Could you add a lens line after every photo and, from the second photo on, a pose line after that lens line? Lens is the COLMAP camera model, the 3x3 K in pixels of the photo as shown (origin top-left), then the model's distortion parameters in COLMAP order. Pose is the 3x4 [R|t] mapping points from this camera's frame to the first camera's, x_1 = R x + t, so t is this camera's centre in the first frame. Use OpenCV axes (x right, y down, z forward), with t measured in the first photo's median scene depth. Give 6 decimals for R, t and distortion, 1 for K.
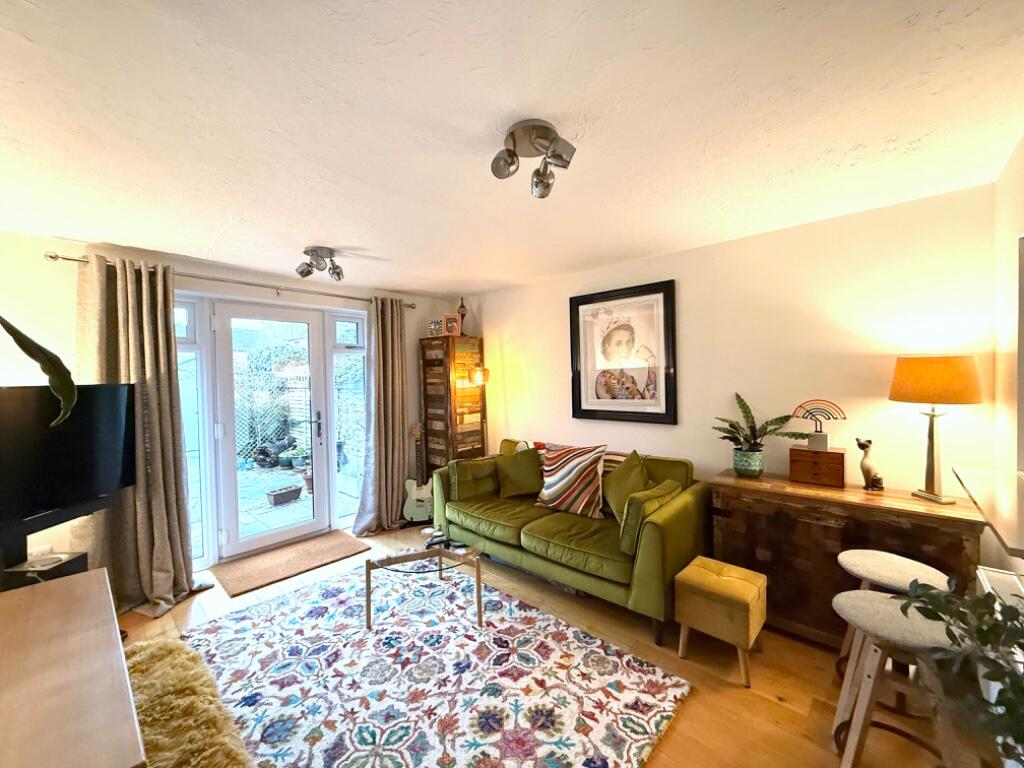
lens RADIAL K [[408.8, 0, 509.6], [0, 408.8, 383.6], [0, 0, 1]] dist [0.000178, 0.000486]
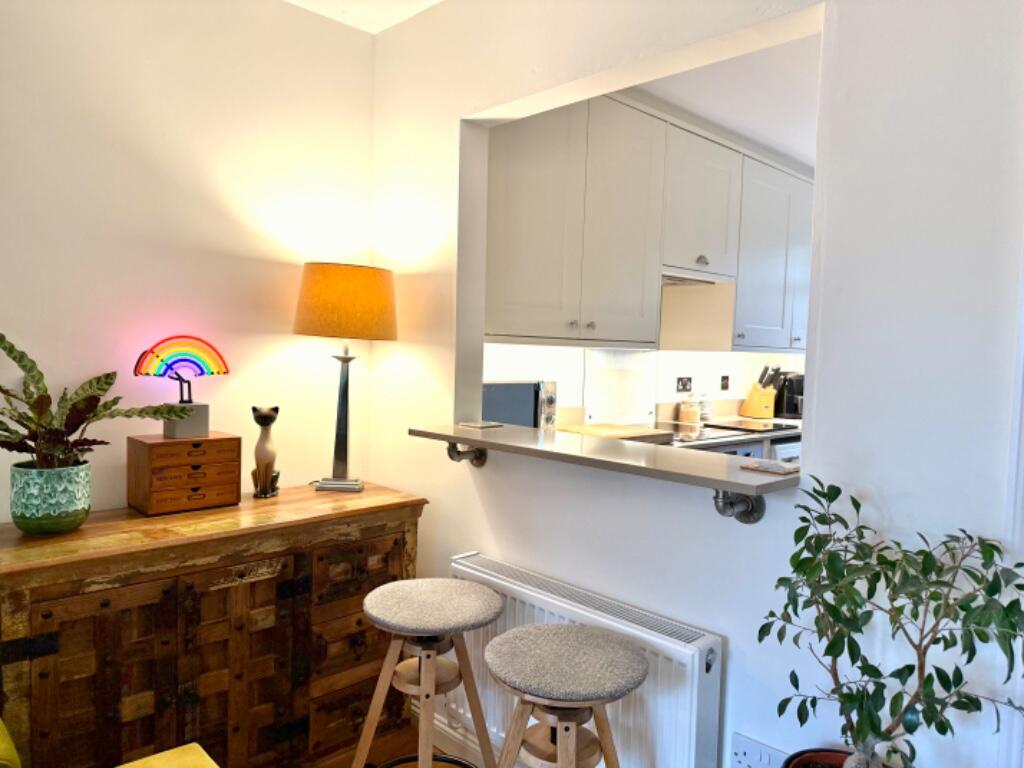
lens RADIAL K [[727.1, 0, 512.0], [0, 727.1, 384.0], [0, 0, 1]] dist [0.033288, -0.003227]
pose [[0.050083, -0.028806, 0.998330, -0.095492], [-0.008851, 0.999532, 0.029285, 0.075003], [-0.998706, -0.010302, 0.049804, 0.632117]]
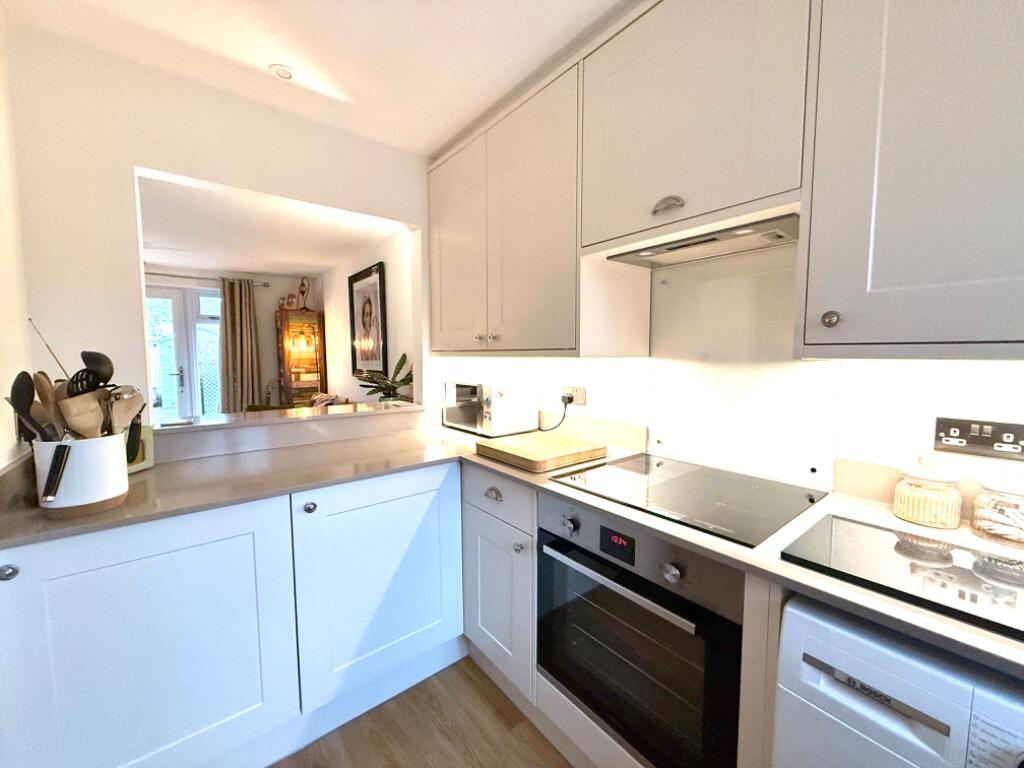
lens RADIAL K [[408.8, 0, 509.6], [0, 408.8, 383.6], [0, 0, 1]] dist [0.000178, 0.000486]
pose [[0.987619, 0.028297, -0.154295, 1.343995], [-0.020482, 0.998437, 0.052002, 0.055369], [0.155526, -0.048198, 0.986655, -0.223273]]
